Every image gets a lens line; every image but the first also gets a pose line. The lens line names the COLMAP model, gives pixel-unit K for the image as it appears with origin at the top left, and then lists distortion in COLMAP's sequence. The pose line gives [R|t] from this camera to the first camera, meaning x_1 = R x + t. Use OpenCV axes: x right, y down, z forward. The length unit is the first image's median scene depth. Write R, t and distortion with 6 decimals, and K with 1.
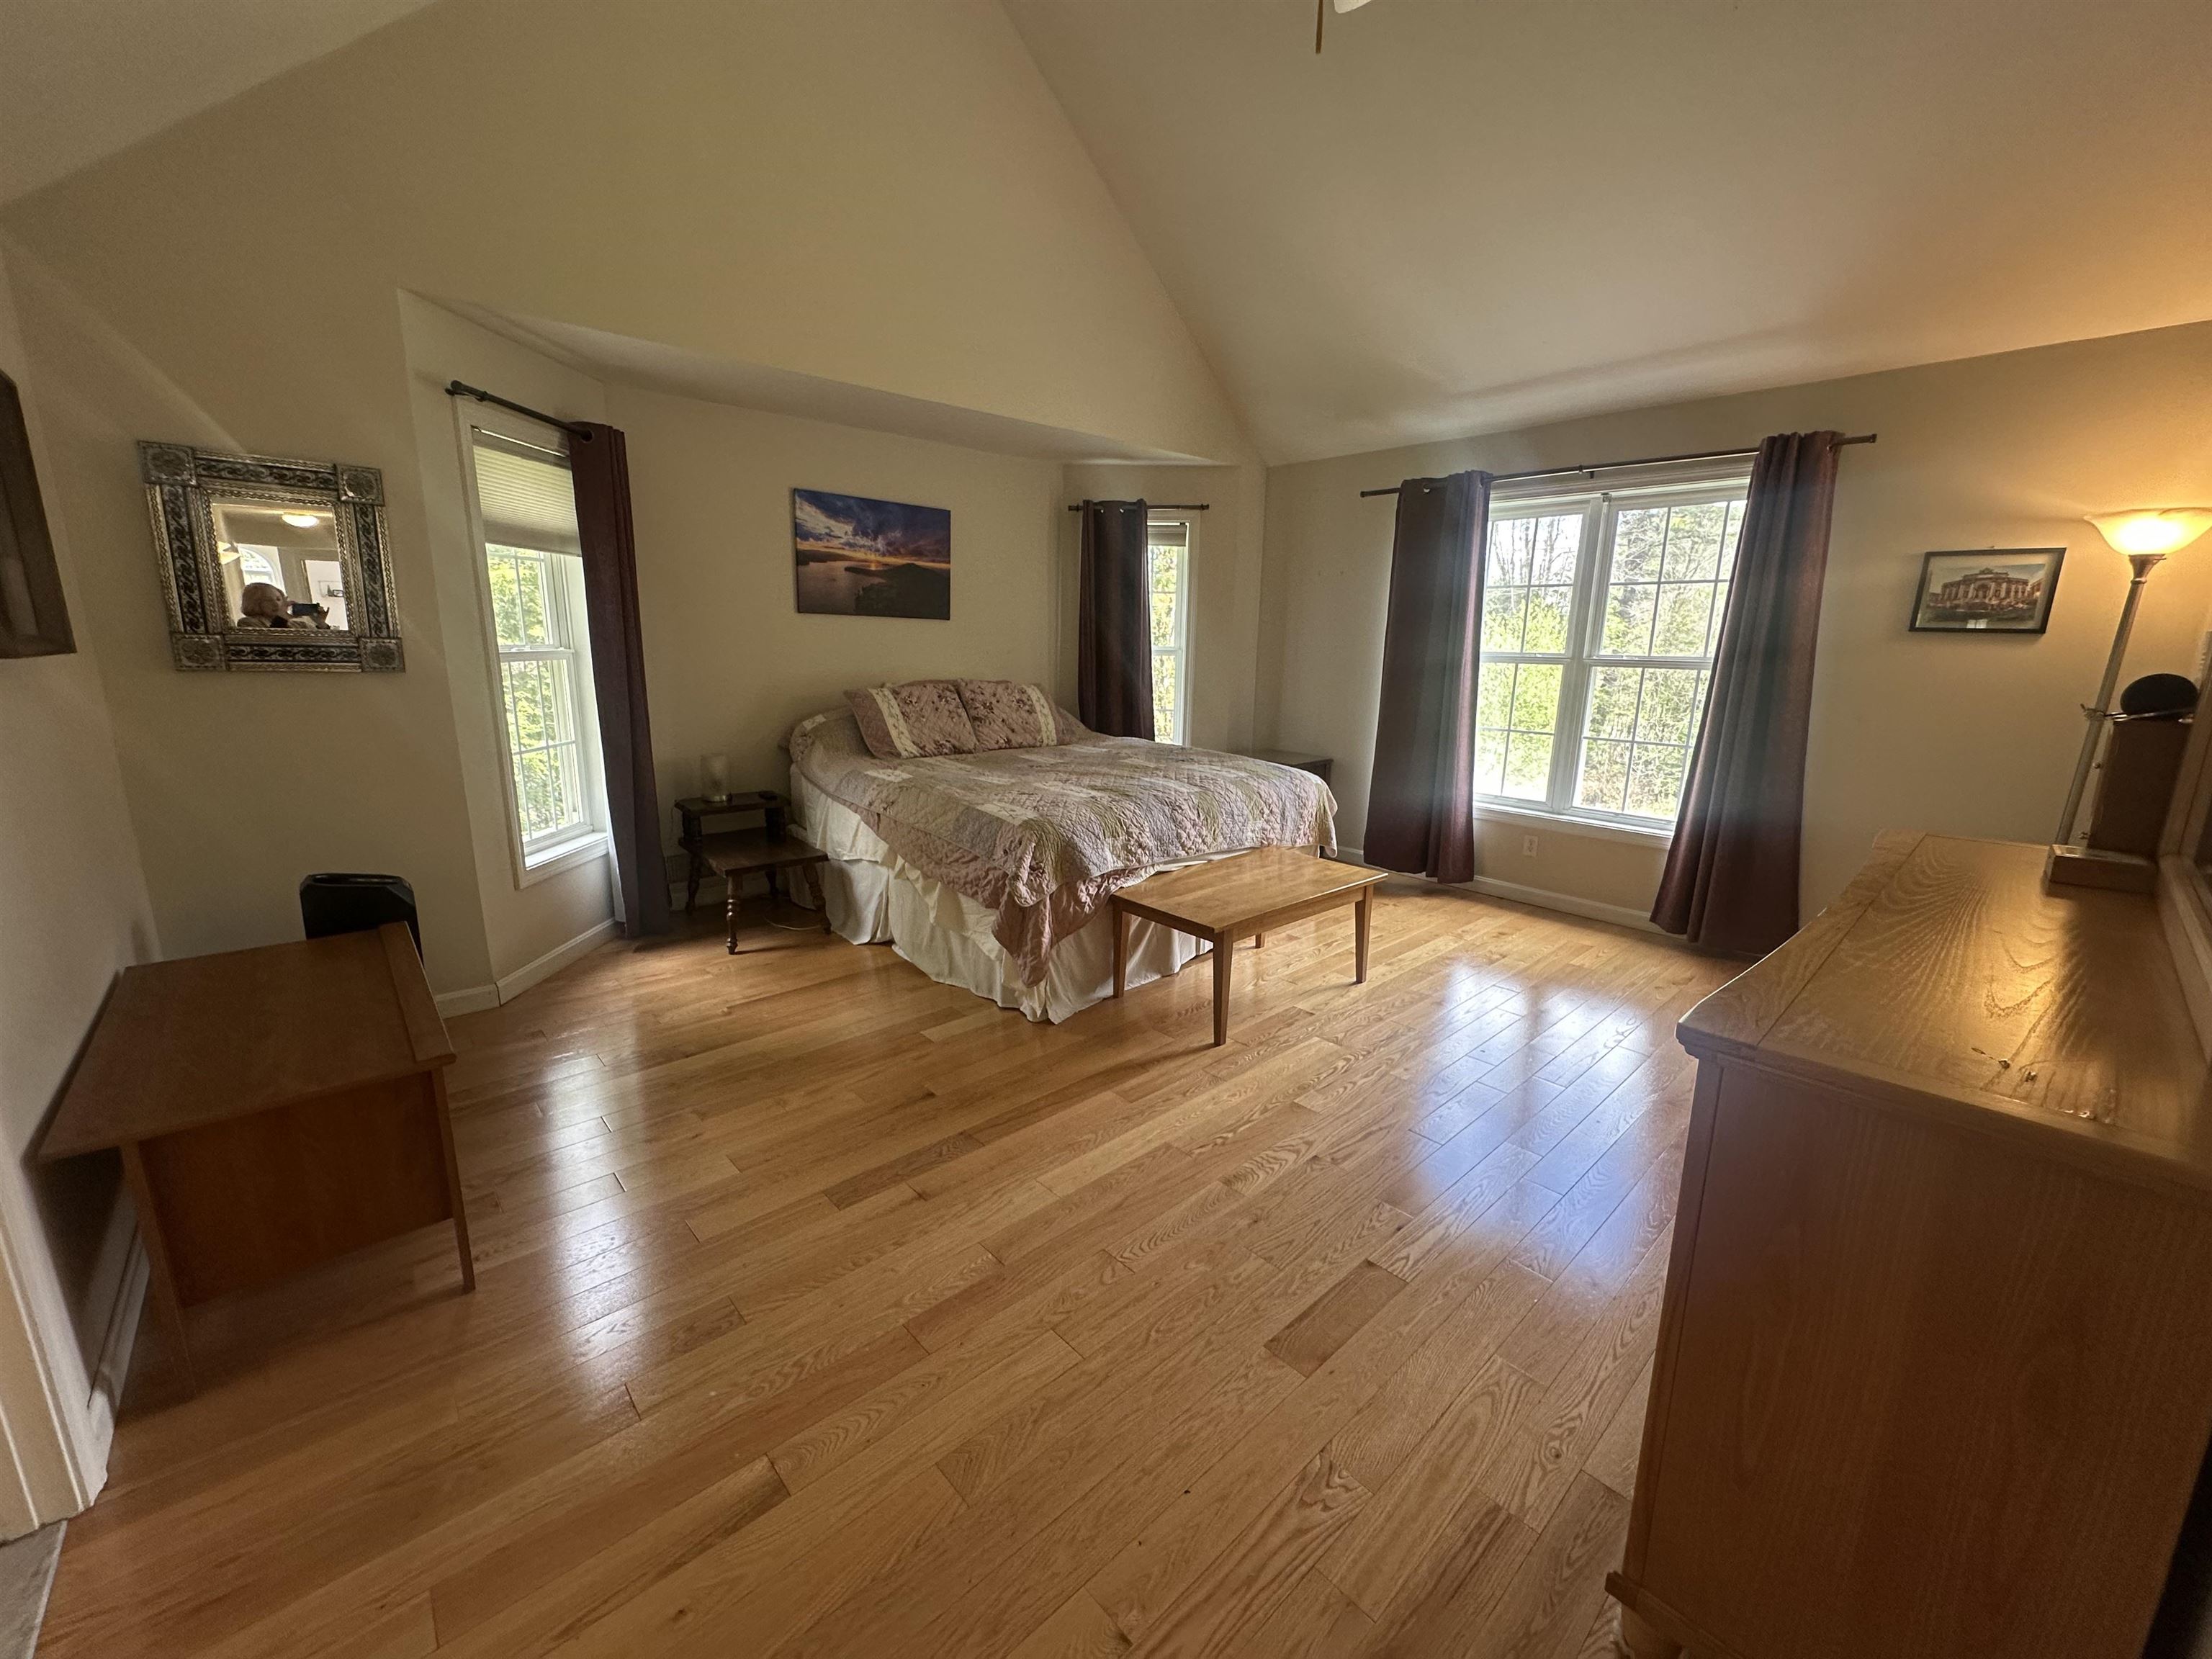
lens RADIAL K [[884.0, 0, 1099.1], [0, 884.0, 830.2], [0, 0, 1]] dist [-0.005299, 0.001576]
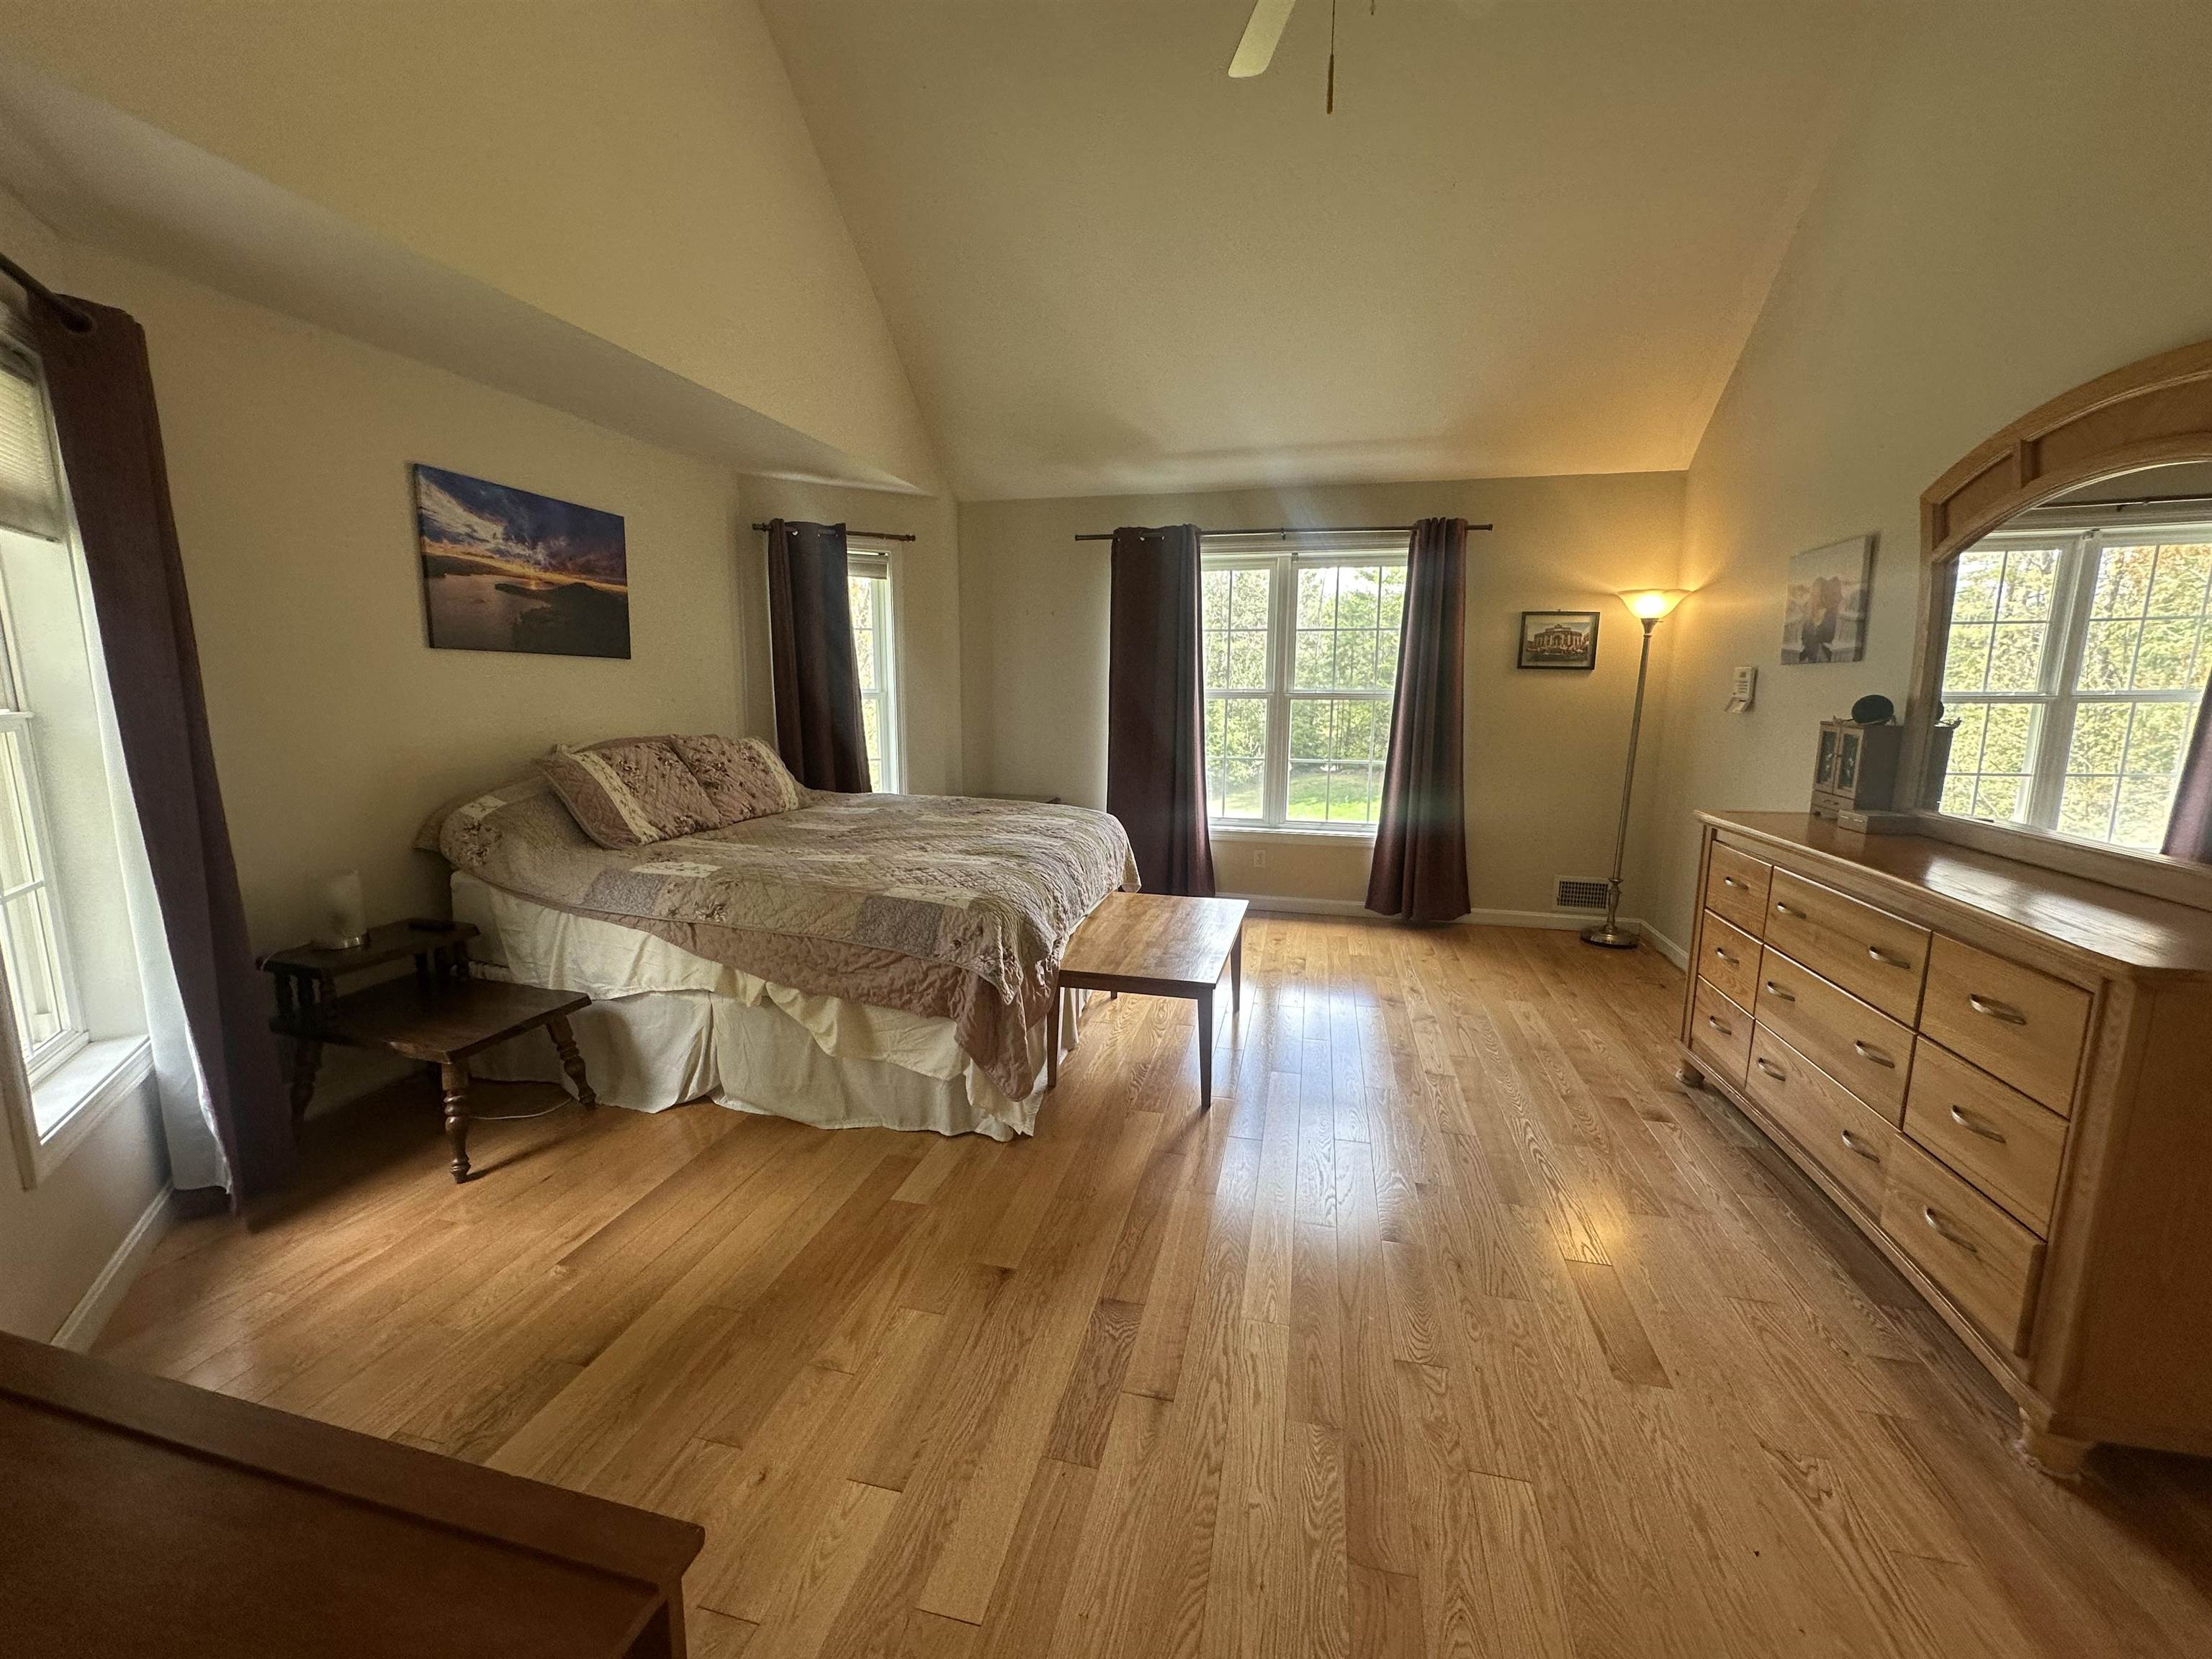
lens RADIAL K [[884.0, 0, 1106.9], [0, 884.0, 831.5], [0, 0, 1]] dist [-0.005299, 0.001576]
pose [[0.825059, -0.106134, 0.554989, -0.314738], [0.128677, 0.991685, -0.001648, -0.042272], [-0.550199, 0.072774, 0.831856, 0.177223]]
